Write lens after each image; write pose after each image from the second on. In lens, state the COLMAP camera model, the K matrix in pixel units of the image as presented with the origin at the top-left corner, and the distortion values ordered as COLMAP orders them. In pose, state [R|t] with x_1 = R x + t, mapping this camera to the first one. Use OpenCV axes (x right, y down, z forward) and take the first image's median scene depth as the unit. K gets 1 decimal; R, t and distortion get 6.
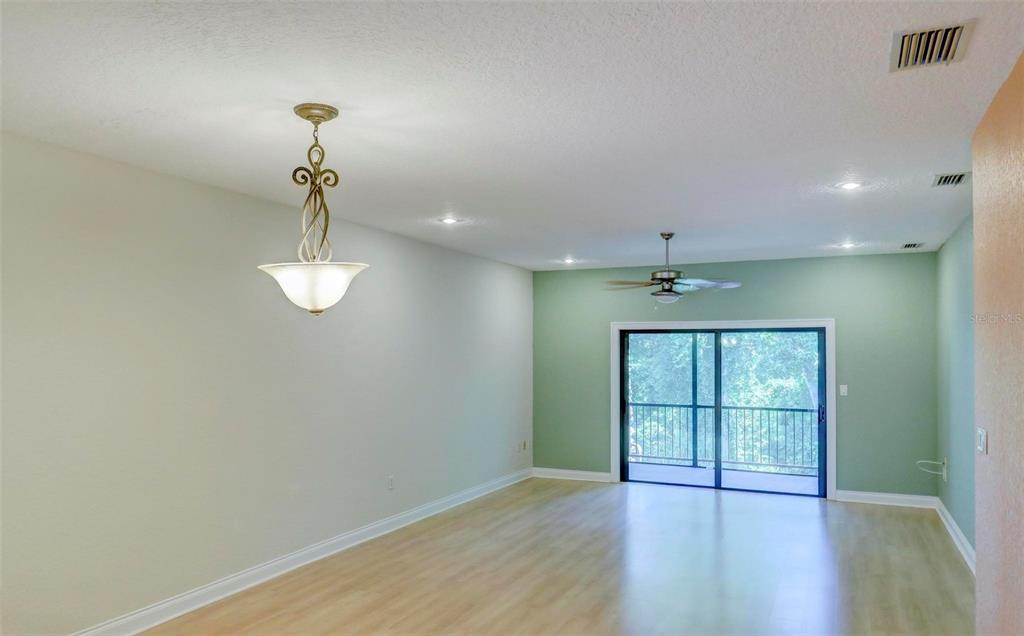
lens RADIAL K [[743.3, 0, 511.6], [0, 743.3, 318.4], [0, 0, 1]] dist [0.013691, -0.001124]
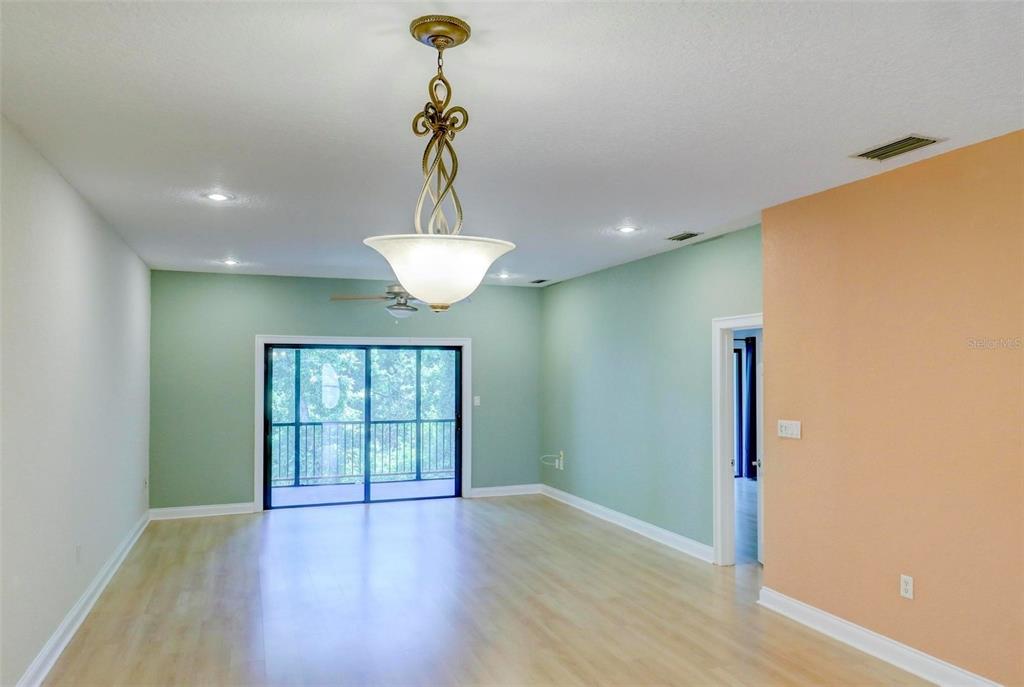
lens RADIAL K [[708.7, 0, 510.8], [0, 708.7, 348.0], [0, 0, 1]] dist [0.037769, -0.006087]
pose [[0.698016, 0.021400, 0.715763, -0.302028], [-0.030948, 0.999521, 0.000298, 0.012183], [-0.715413, -0.022360, 0.698344, 0.197091]]
